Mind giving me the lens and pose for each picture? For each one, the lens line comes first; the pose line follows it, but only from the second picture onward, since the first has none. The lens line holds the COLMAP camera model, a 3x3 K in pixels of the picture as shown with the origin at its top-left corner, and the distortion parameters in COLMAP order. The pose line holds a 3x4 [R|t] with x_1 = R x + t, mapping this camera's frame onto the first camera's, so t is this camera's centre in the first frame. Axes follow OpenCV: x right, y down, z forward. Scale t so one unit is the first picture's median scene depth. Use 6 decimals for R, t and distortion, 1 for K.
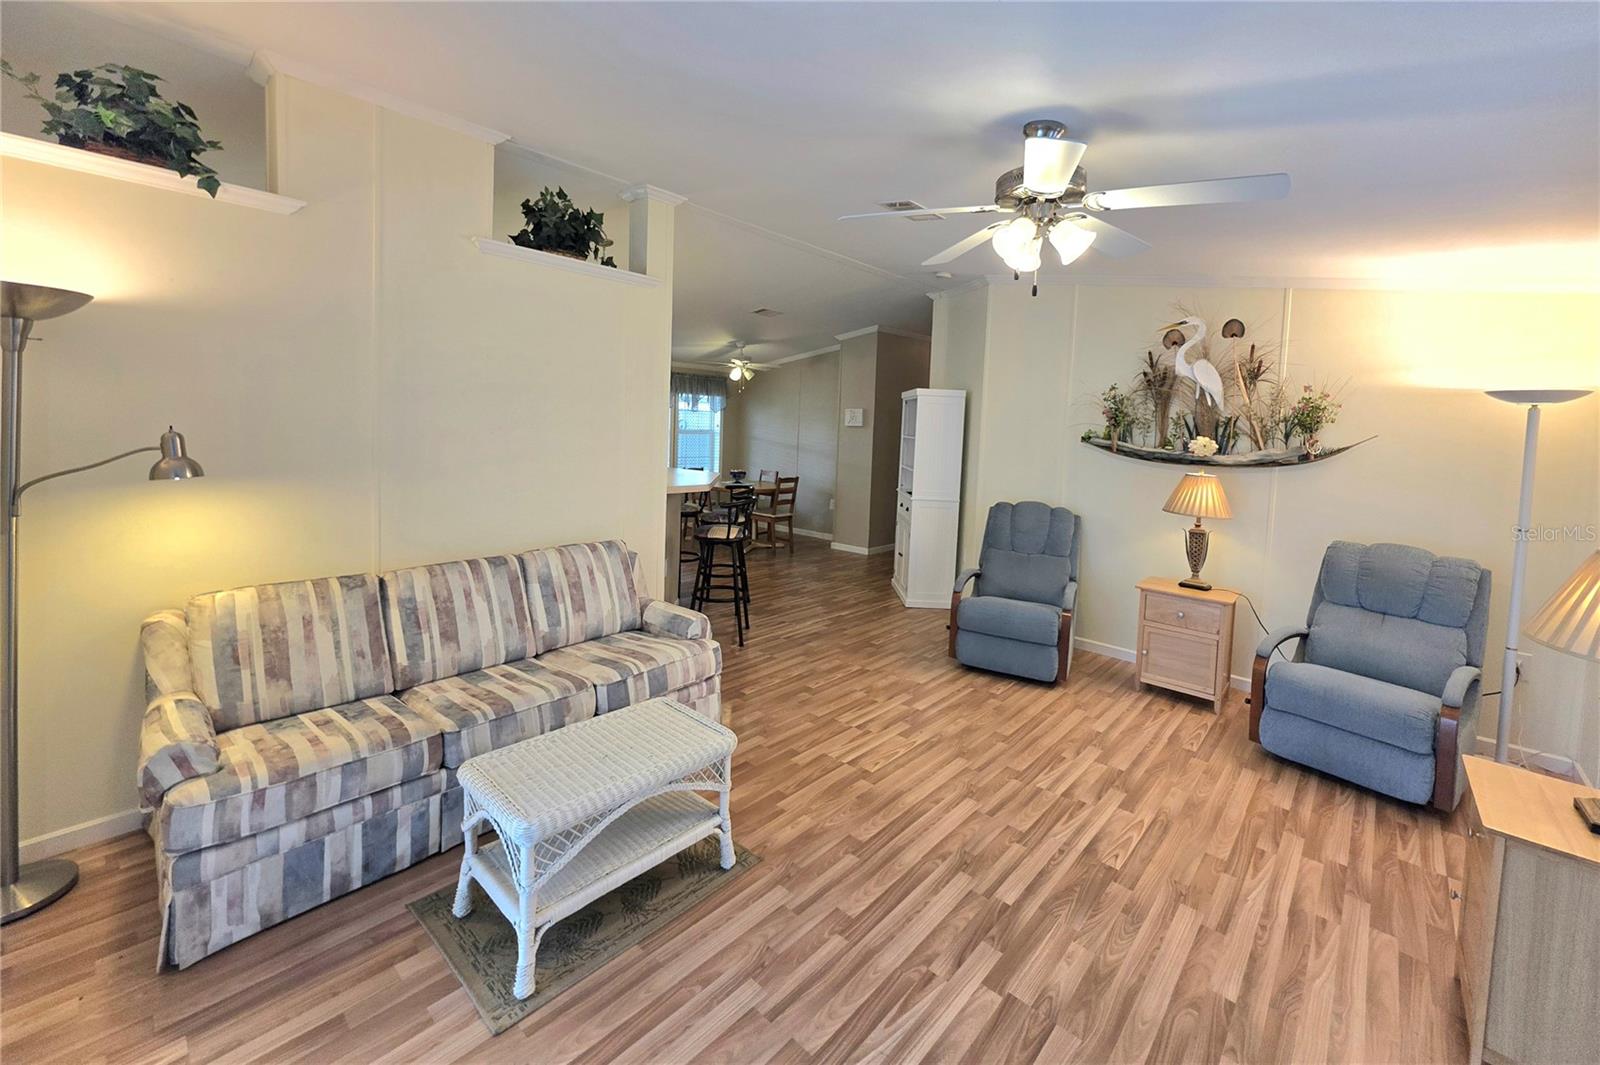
lens RADIAL K [[647.3, 0, 795.2], [0, 647.3, 457.1], [0, 0, 1]] dist [0.001984, 0.000210]
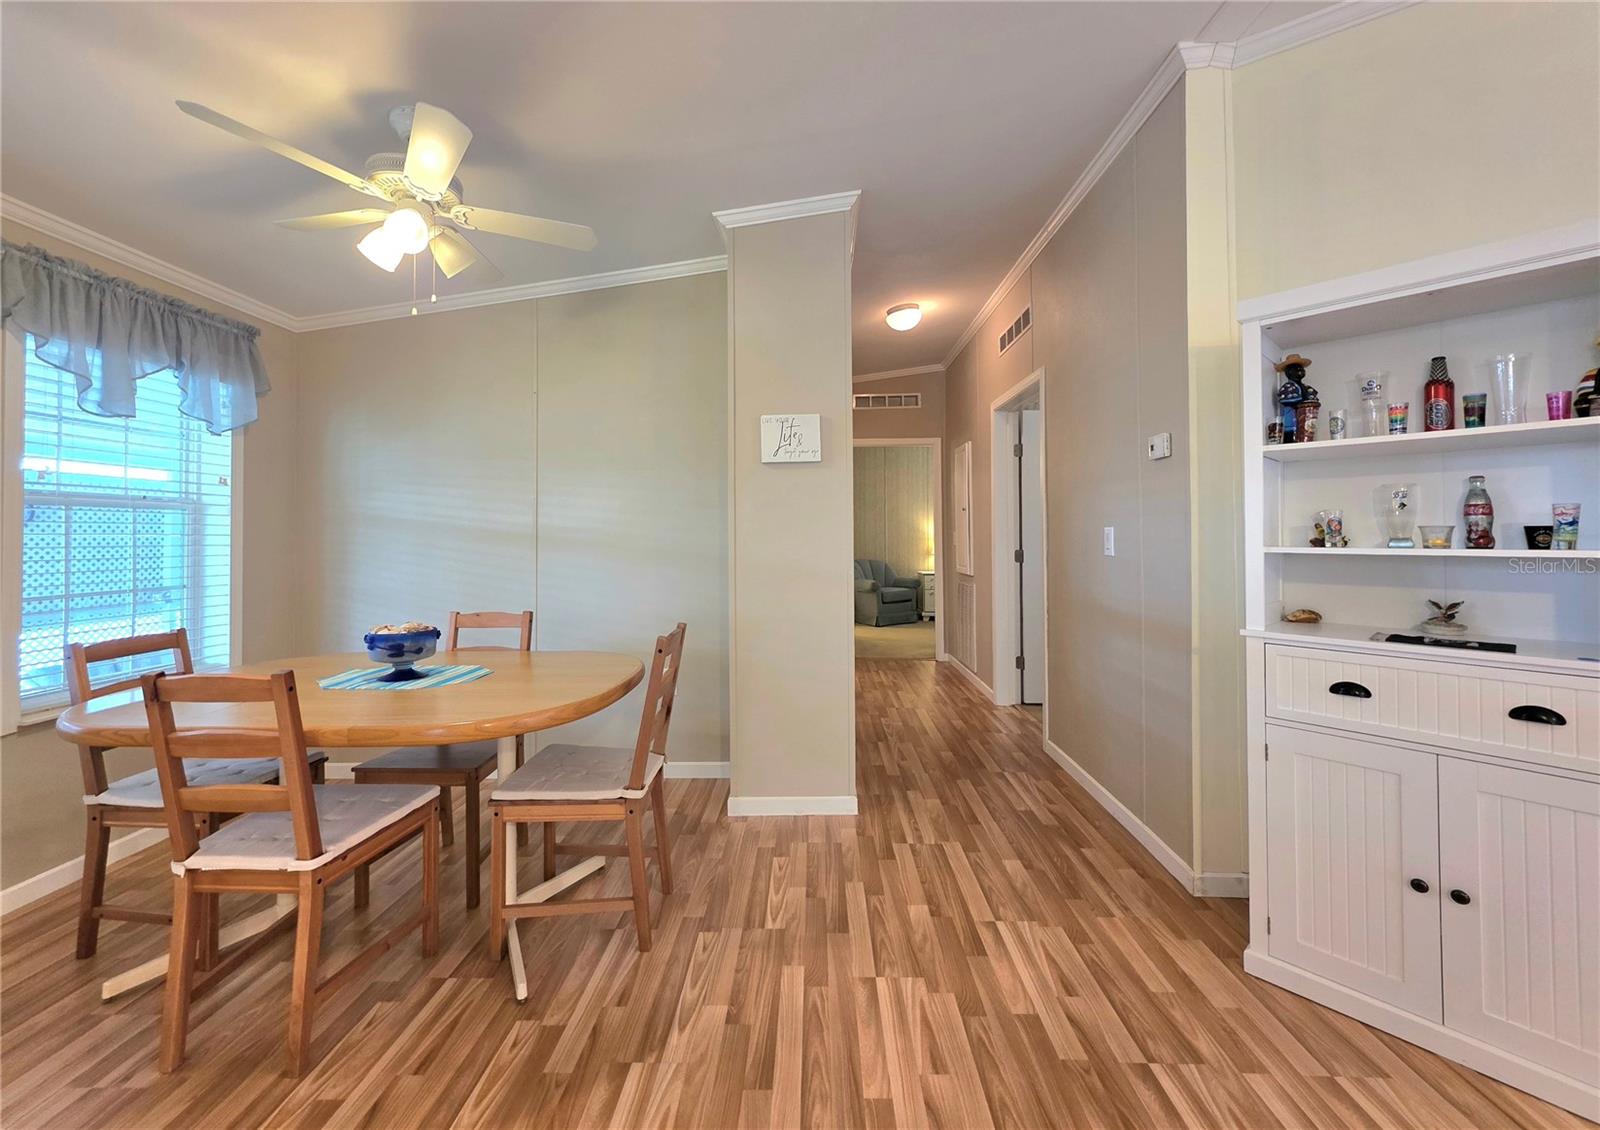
lens RADIAL K [[641.6, 0, 802.6], [0, 641.6, 524.4], [0, 0, 1]] dist [0.004320, 0.000252]
pose [[0.746416, -0.027676, 0.664904, -0.375163], [0.065494, 0.997339, -0.032010, -0.003387], [-0.662249, 0.067440, 0.746243, 1.898826]]
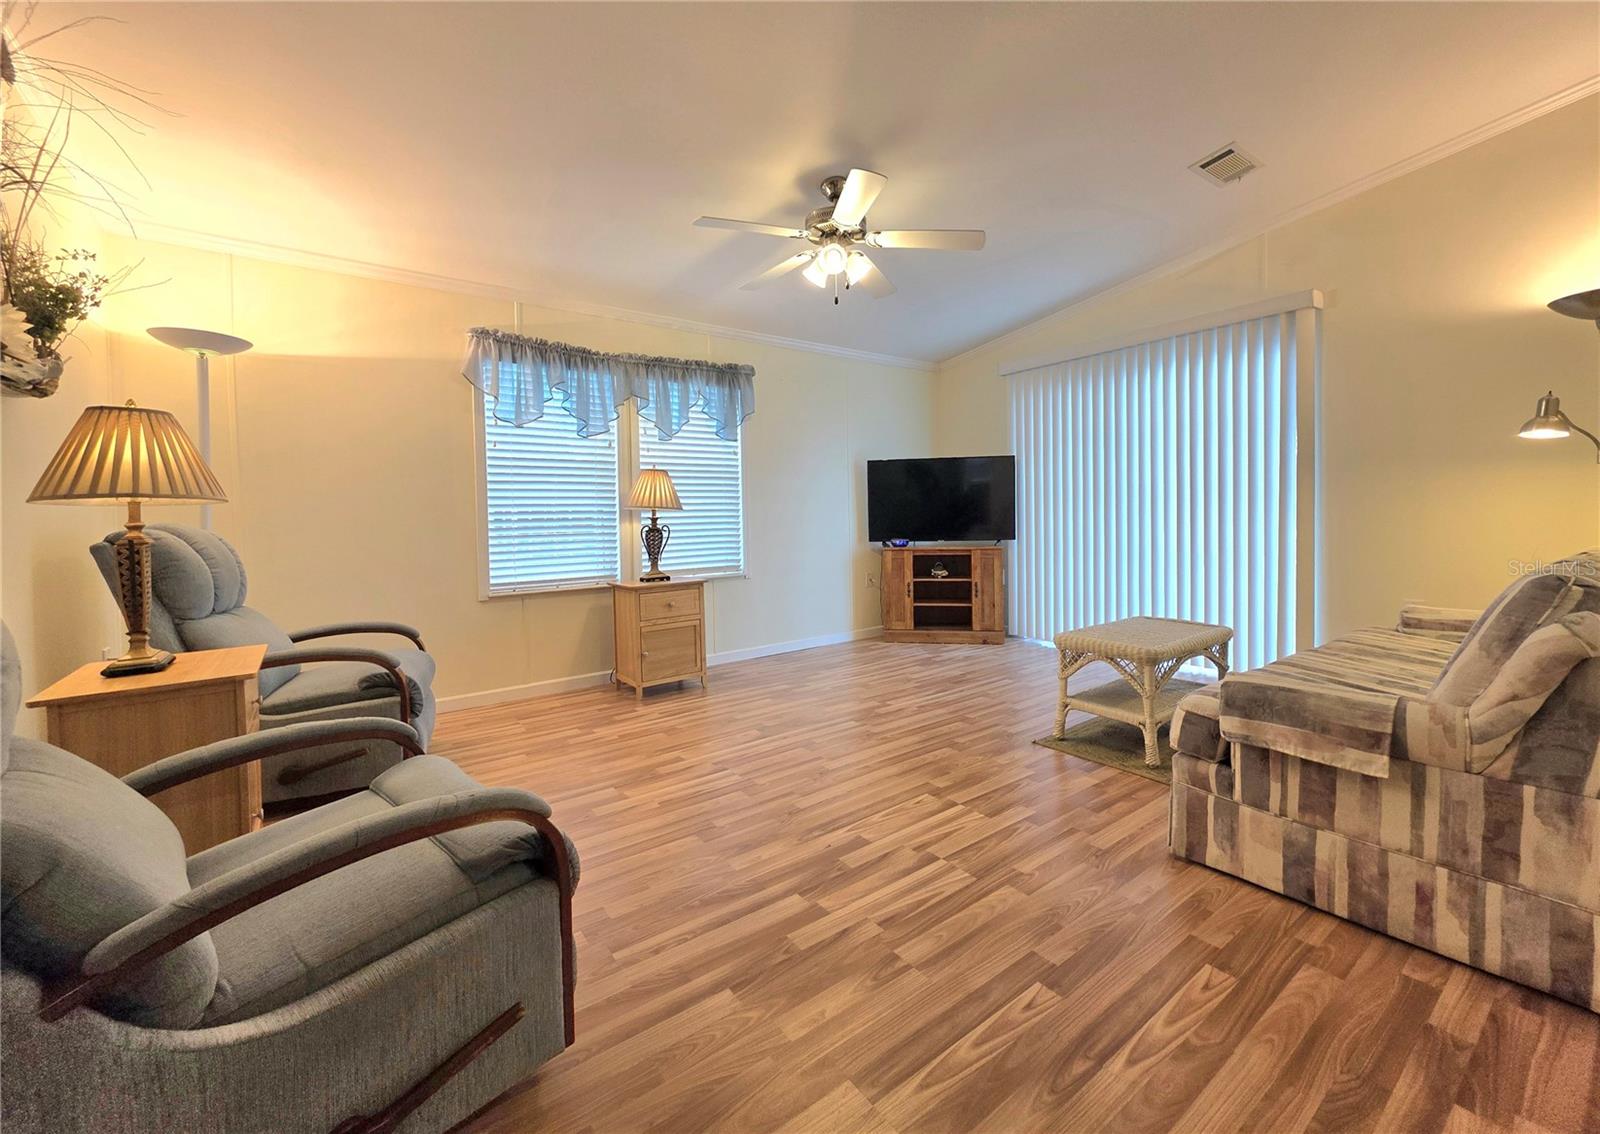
lens RADIAL K [[641.6, 0, 796.2], [0, 641.6, 529.1], [0, 0, 1]] dist [0.004320, 0.000252]
pose [[-0.979569, -0.025504, 0.199484, 0.122022], [-0.009346, 0.996628, 0.081524, 0.085252], [-0.200891, 0.077994, -0.976504, 1.723707]]
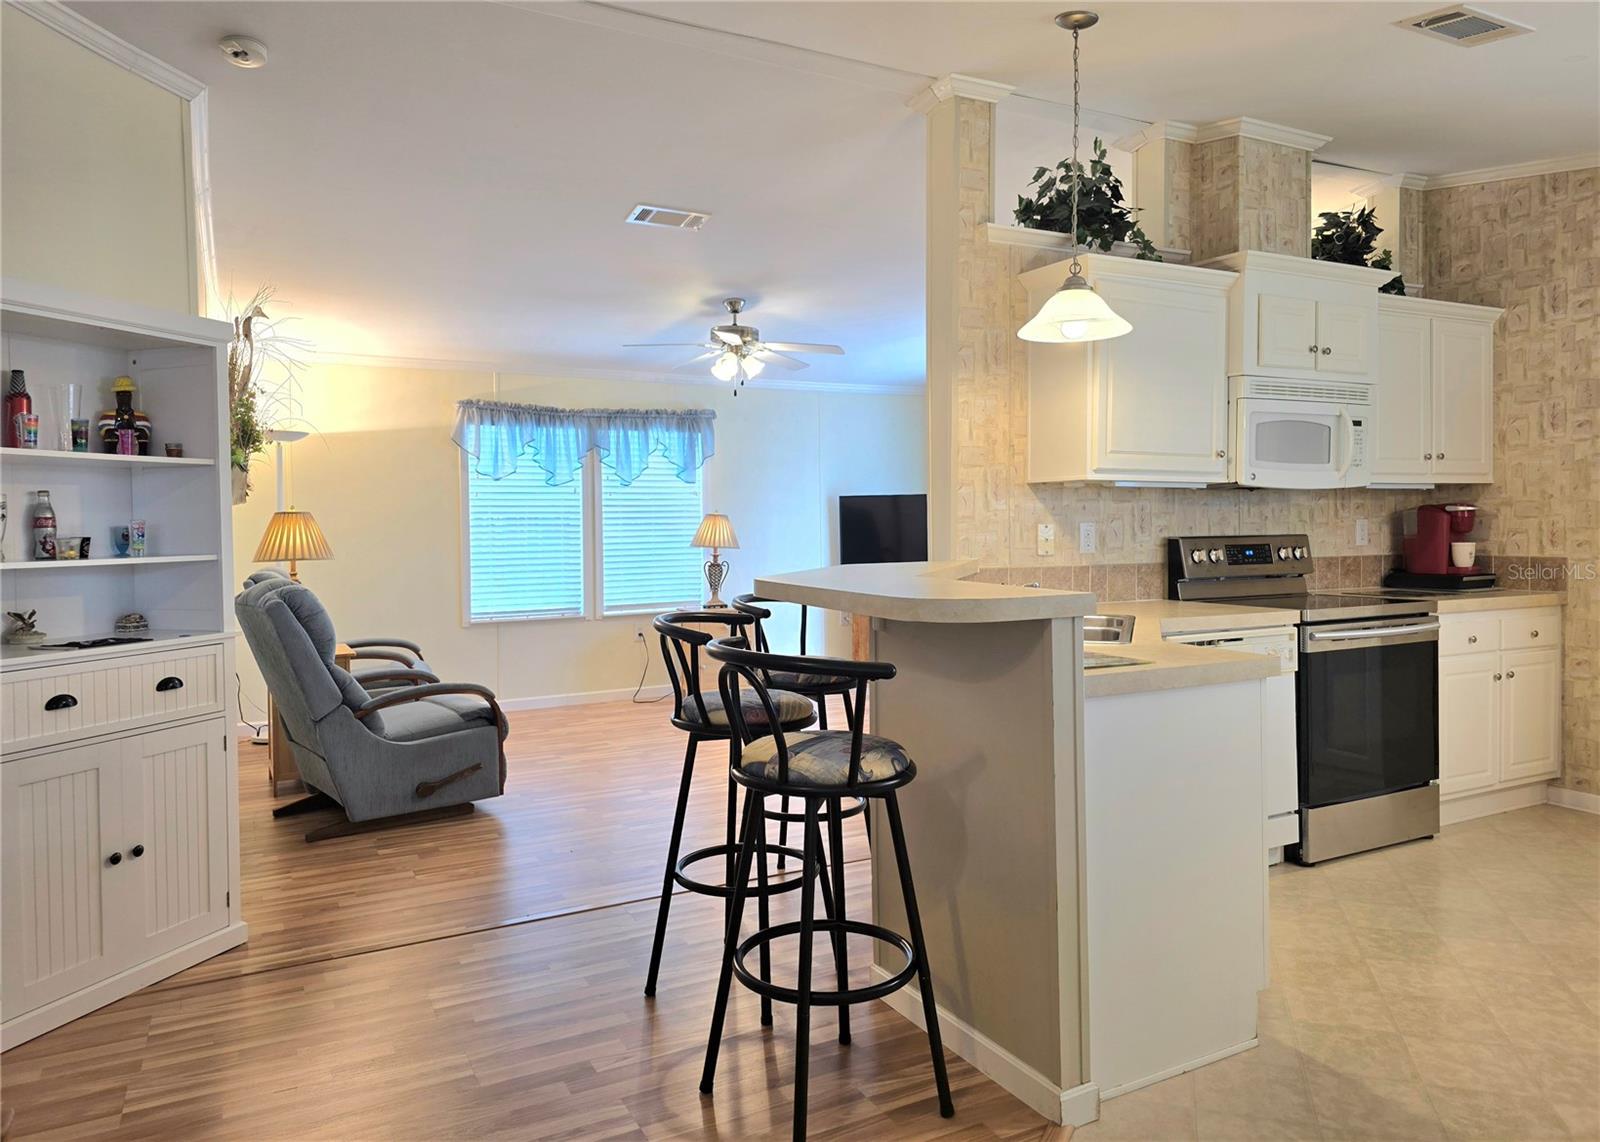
lens RADIAL K [[1073.6, 0, 808.9], [0, 1073.6, 544.6], [0, 0, 1]] dist [0.032096, -0.021497]
pose [[-0.942515, -0.036824, 0.332130, -0.570834], [-0.009081, 0.996365, 0.084699, -0.068298], [-0.334042, 0.076814, -0.939423, 2.652565]]
